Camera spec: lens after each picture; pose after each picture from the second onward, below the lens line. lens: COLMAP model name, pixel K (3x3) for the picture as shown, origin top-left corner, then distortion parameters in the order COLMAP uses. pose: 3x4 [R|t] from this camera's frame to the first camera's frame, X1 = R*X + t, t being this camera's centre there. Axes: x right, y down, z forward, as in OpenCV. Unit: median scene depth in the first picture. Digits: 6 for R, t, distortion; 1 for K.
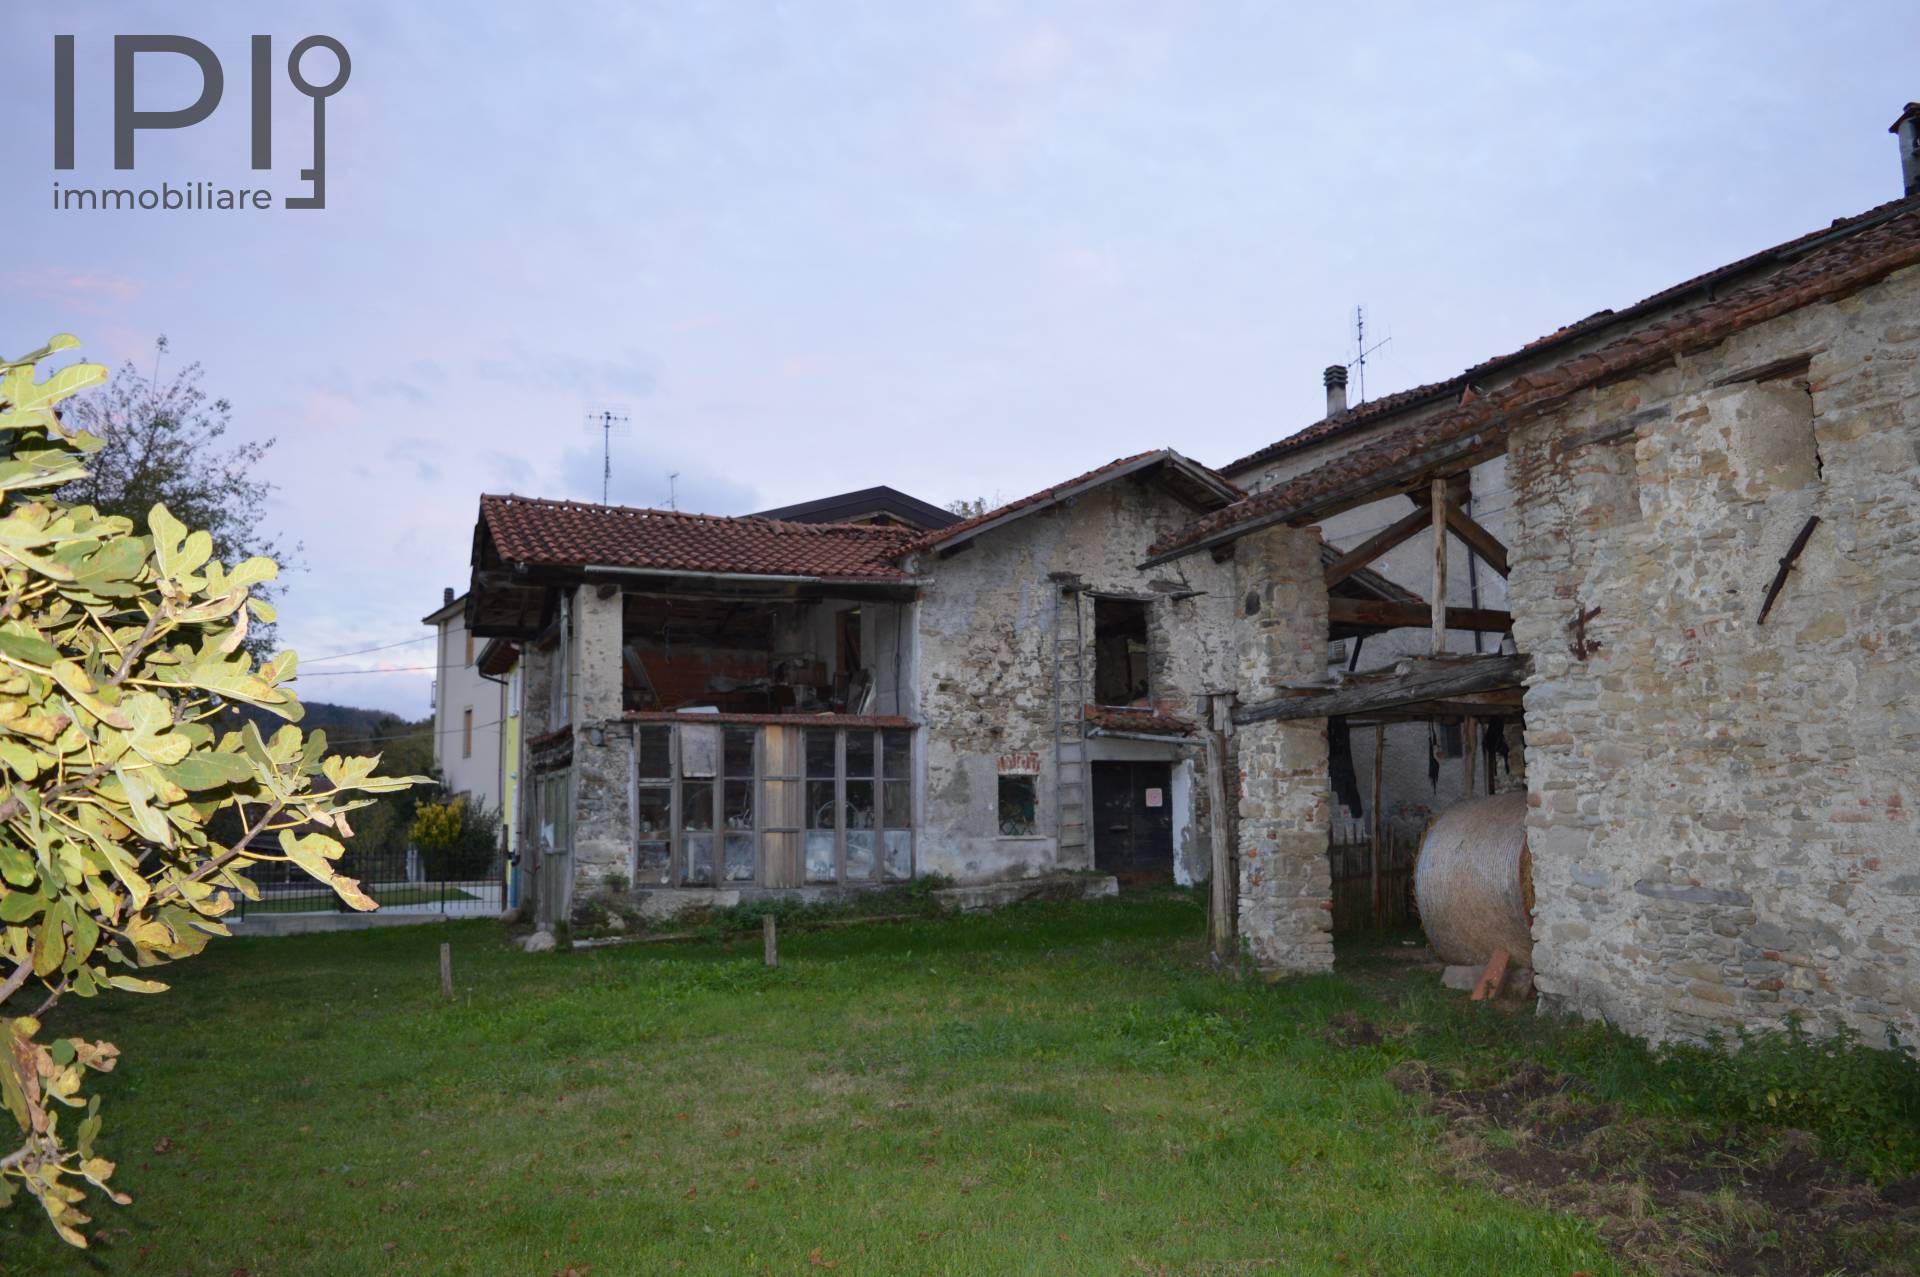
lens RADIAL K [[1508.8, 0, 956.3], [0, 1508.8, 632.2], [0, 0, 1]] dist [-0.018644, 0.011315]
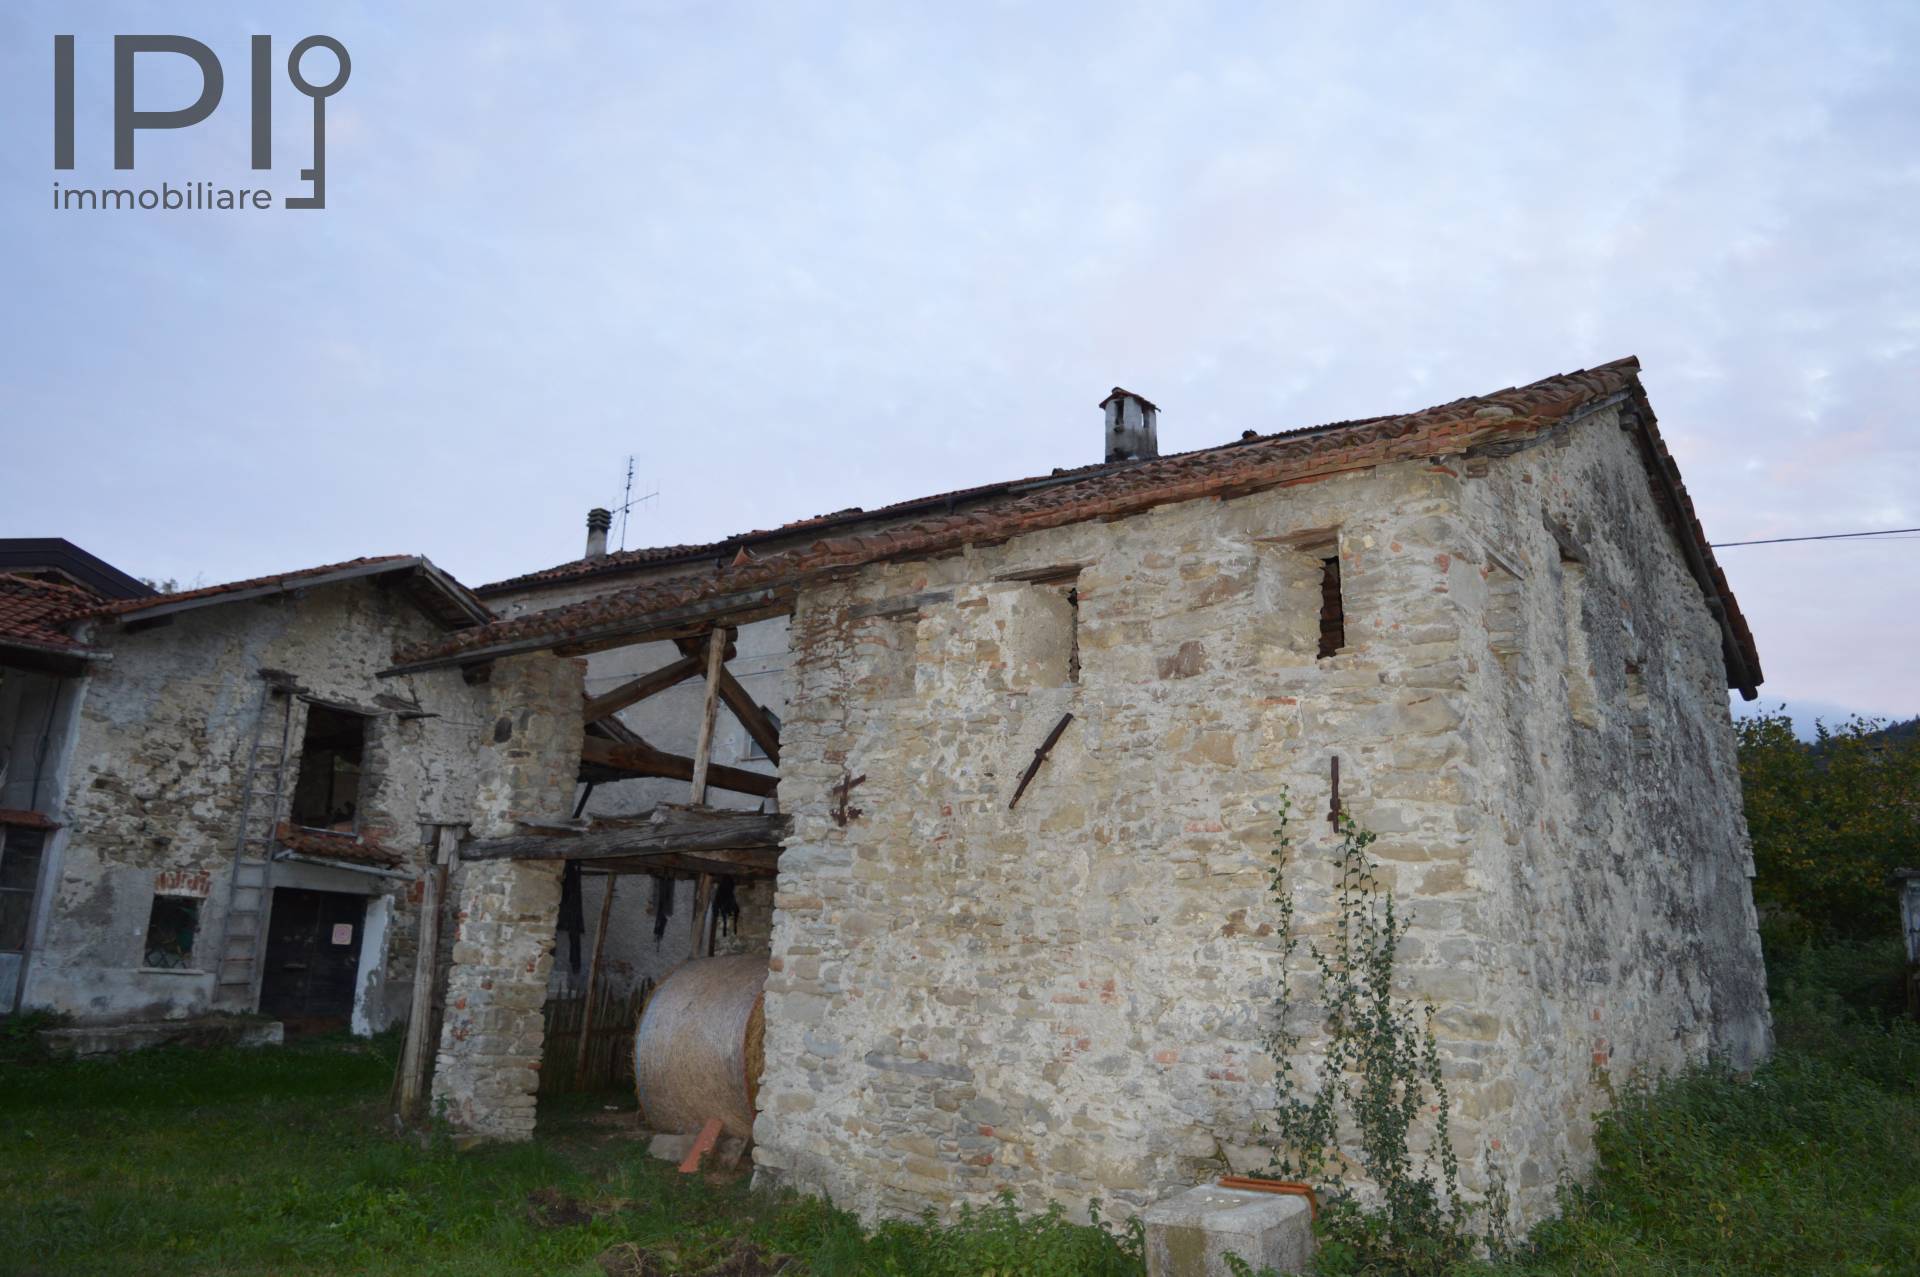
lens RADIAL K [[1508.8, 0, 956.3], [0, 1508.8, 632.2], [0, 0, 1]] dist [-0.018644, 0.011315]
pose [[0.863843, 0.164221, 0.476242, -0.017584], [-0.116520, 0.984872, -0.128258, 0.010122], [-0.490100, 0.055303, 0.869910, 0.070088]]
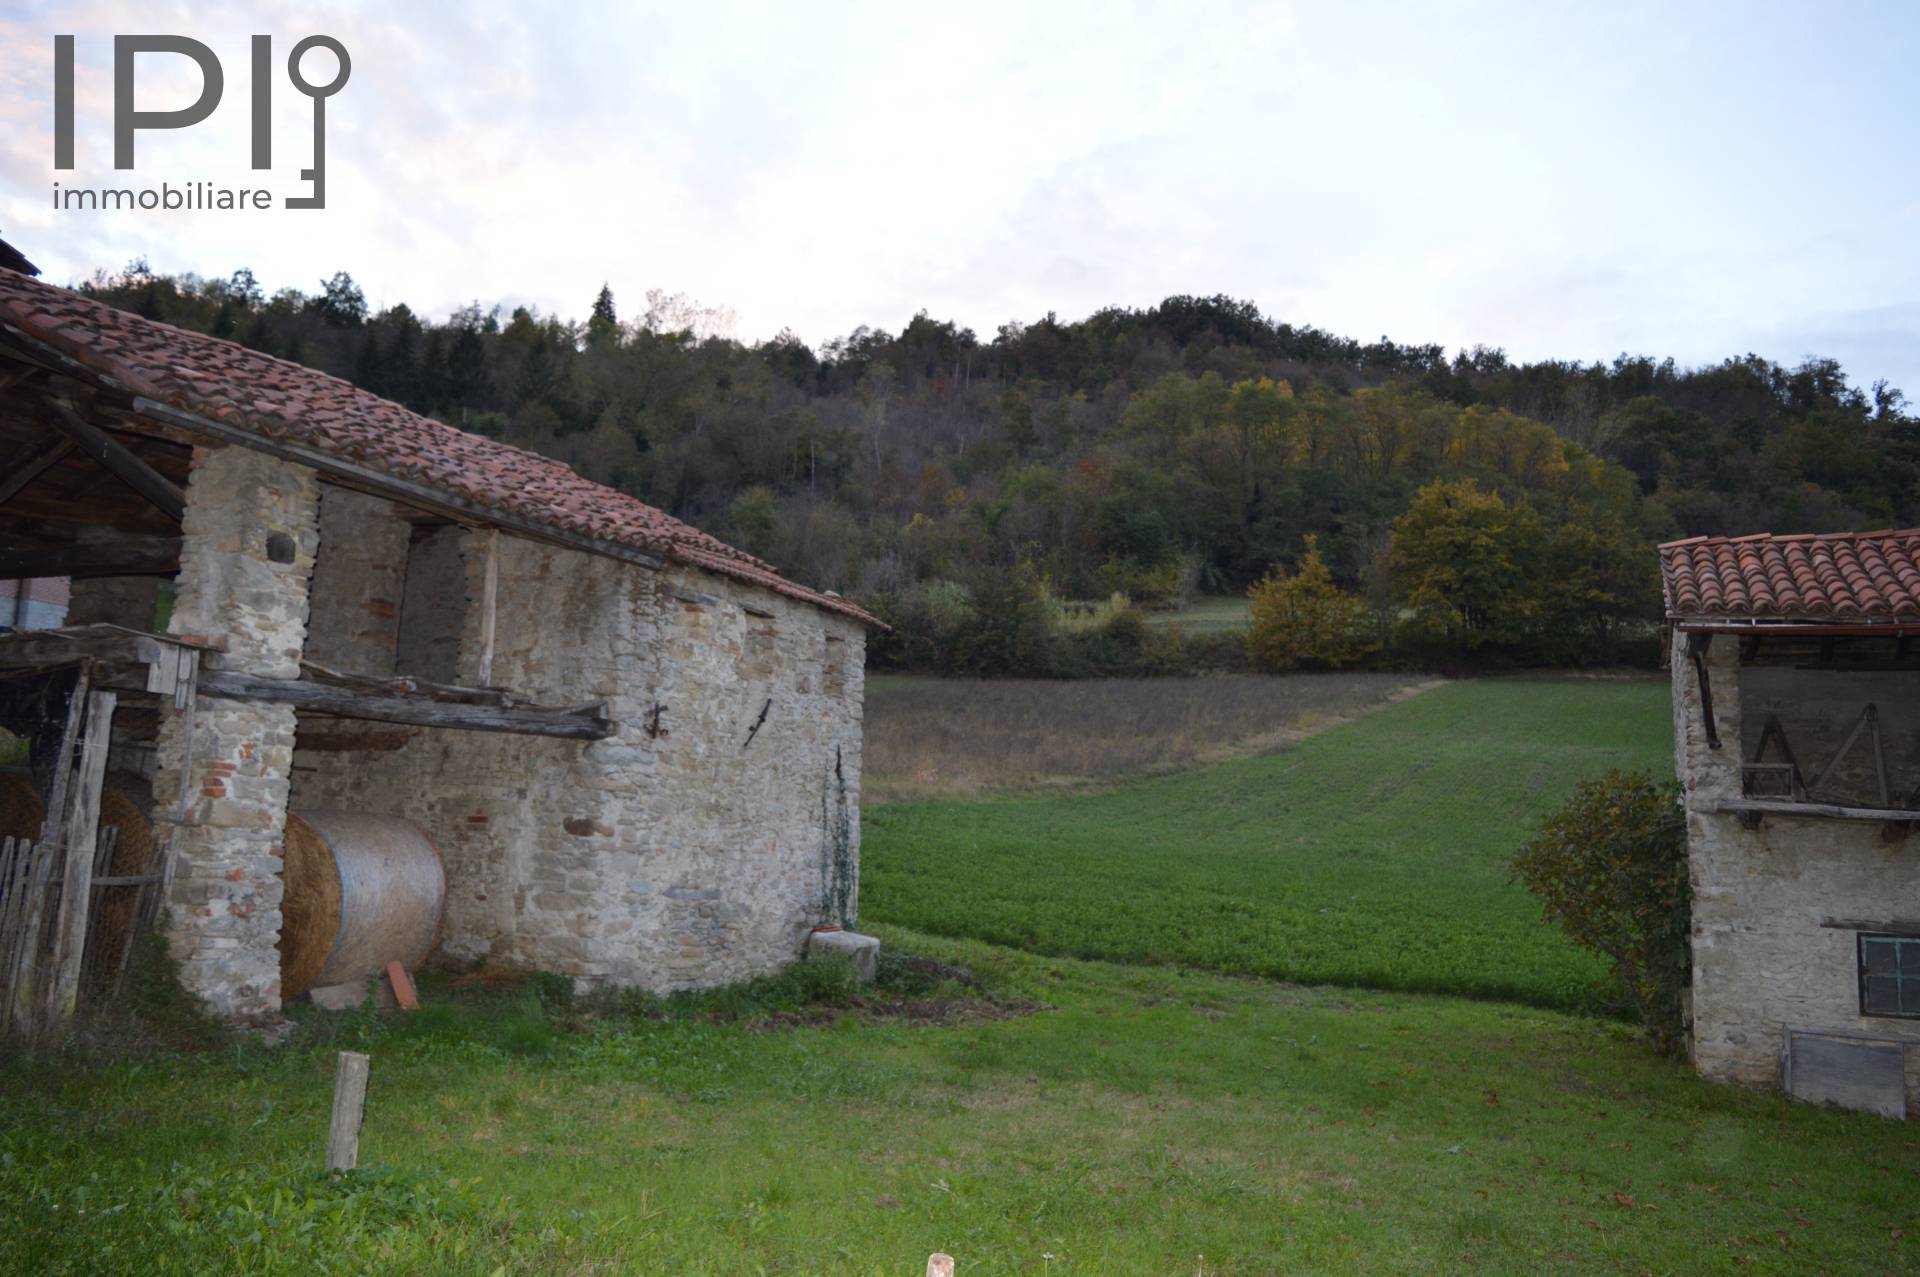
lens RADIAL K [[1508.8, 0, 956.3], [0, 1508.8, 632.2], [0, 0, 1]] dist [-0.018644, 0.011315]
pose [[-0.712594, 0.088805, 0.695934, -0.739591], [-0.115105, 0.963716, -0.240835, 0.214457], [-0.692070, -0.251723, -0.676516, 1.632715]]
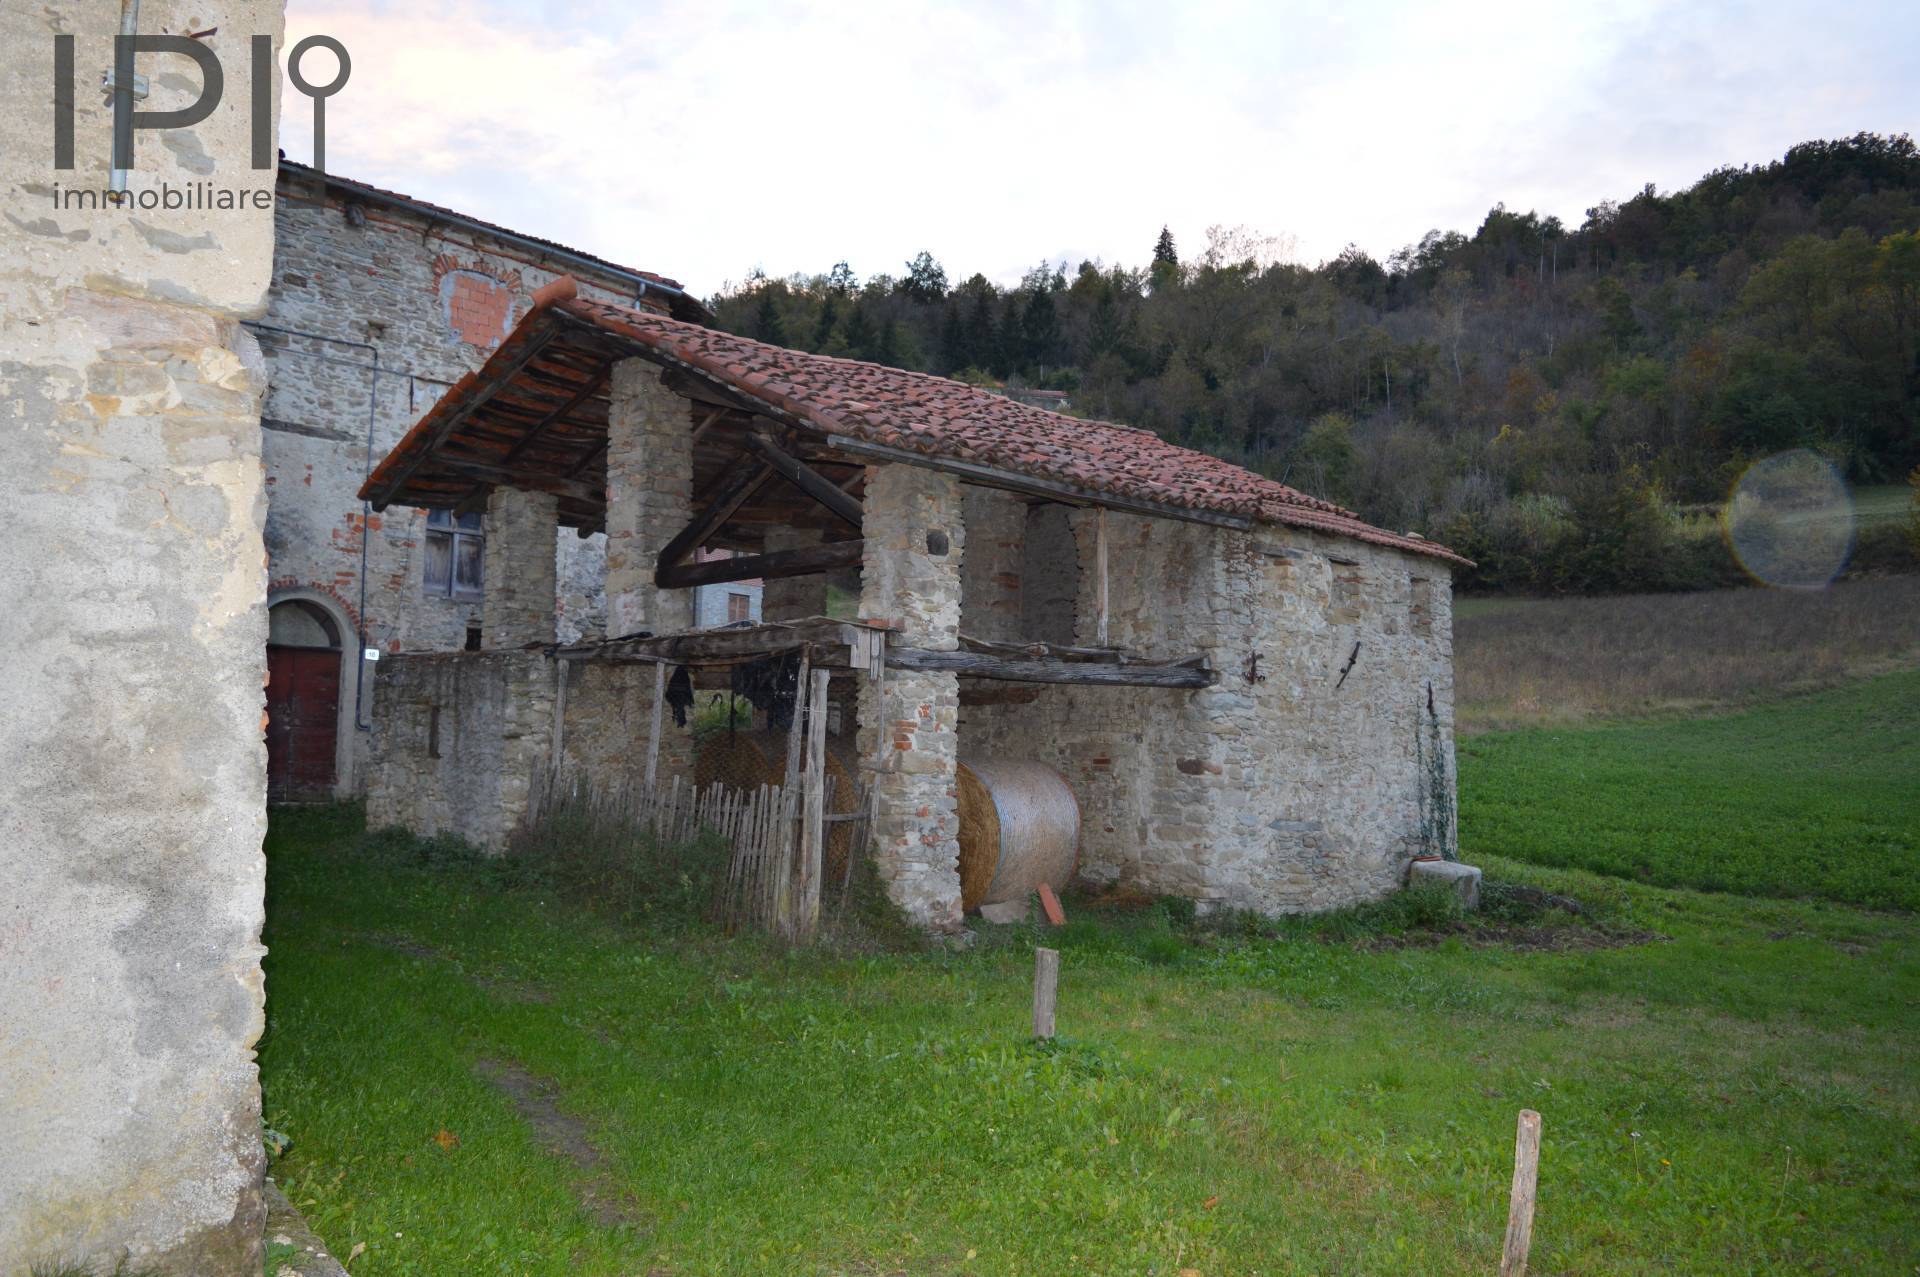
lens RADIAL K [[1508.8, 0, 956.3], [0, 1508.8, 632.2], [0, 0, 1]] dist [-0.018644, 0.011315]
pose [[-0.396581, 0.087199, 0.913849, -0.834840], [-0.131532, 0.979810, -0.150574, 0.222175], [-0.908528, -0.179915, -0.377105, 1.710397]]
